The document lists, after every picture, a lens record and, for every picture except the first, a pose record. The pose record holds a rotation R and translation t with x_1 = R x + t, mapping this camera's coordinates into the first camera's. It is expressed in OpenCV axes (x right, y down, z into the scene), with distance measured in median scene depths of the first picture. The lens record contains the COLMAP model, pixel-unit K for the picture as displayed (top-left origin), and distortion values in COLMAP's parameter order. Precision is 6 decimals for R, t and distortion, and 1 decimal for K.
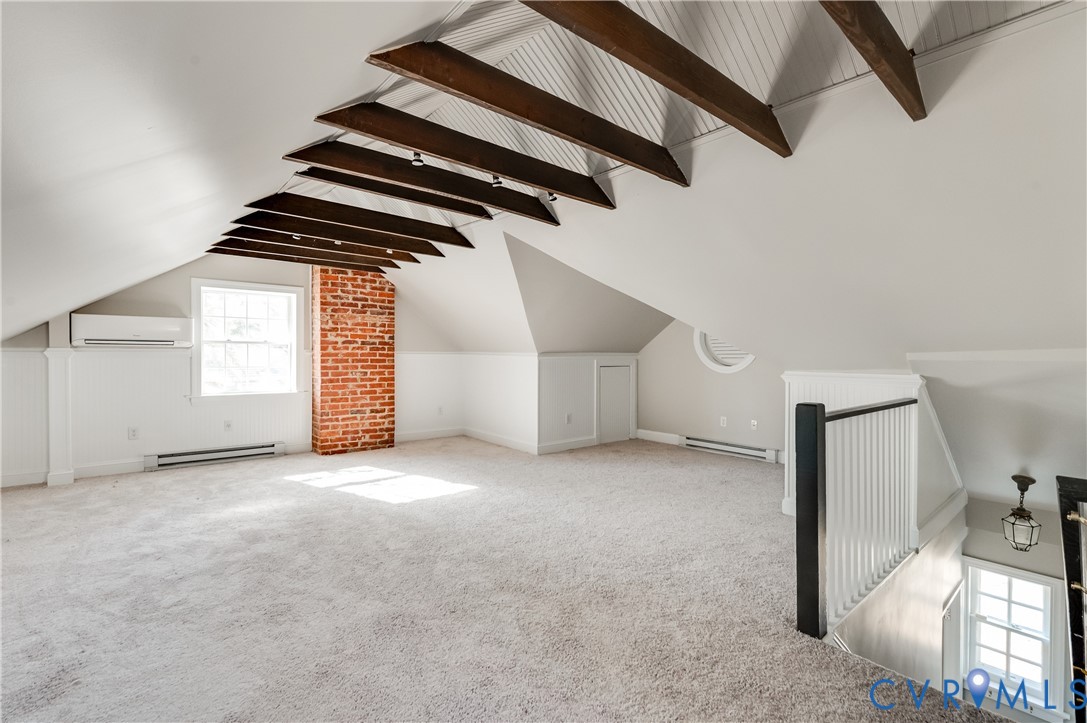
lens RADIAL K [[485.8, 0, 541.6], [0, 485.8, 354.5], [0, 0, 1]] dist [-0.004456, -0.000328]
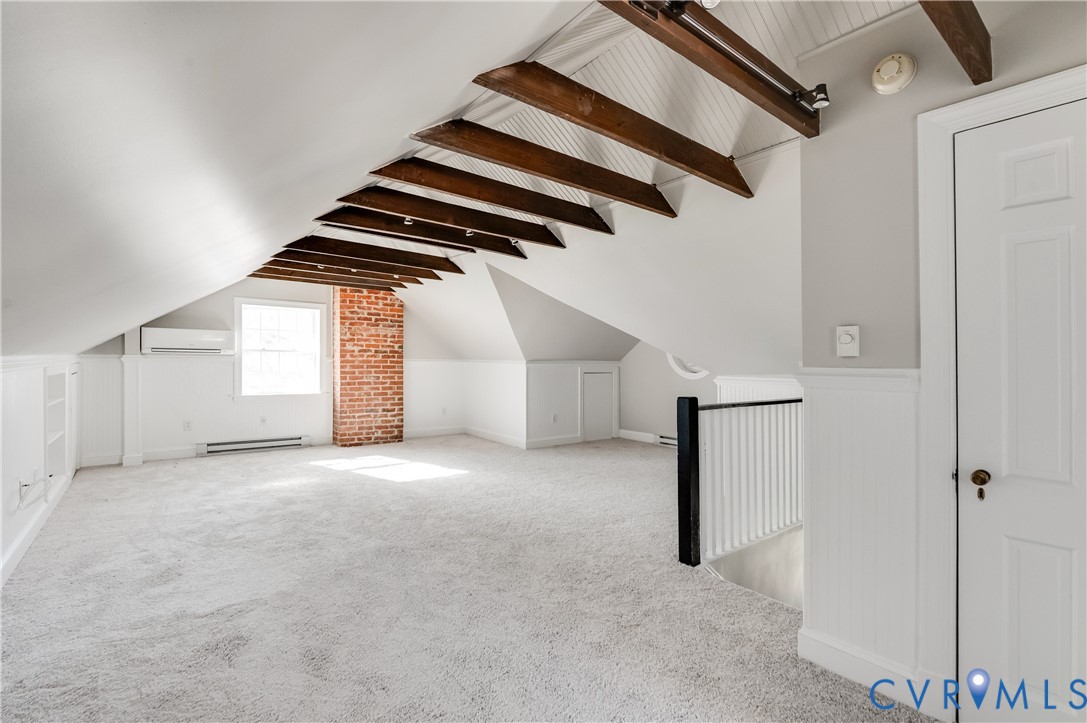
lens RADIAL K [[485.8, 0, 545.1], [0, 485.8, 365.0], [0, 0, 1]] dist [-0.004456, -0.000328]
pose [[0.999549, 0.004223, -0.029730, 0.099460], [-0.004112, 0.999984, 0.003809, 0.003008], [0.029746, -0.003685, 0.999551, -0.209979]]
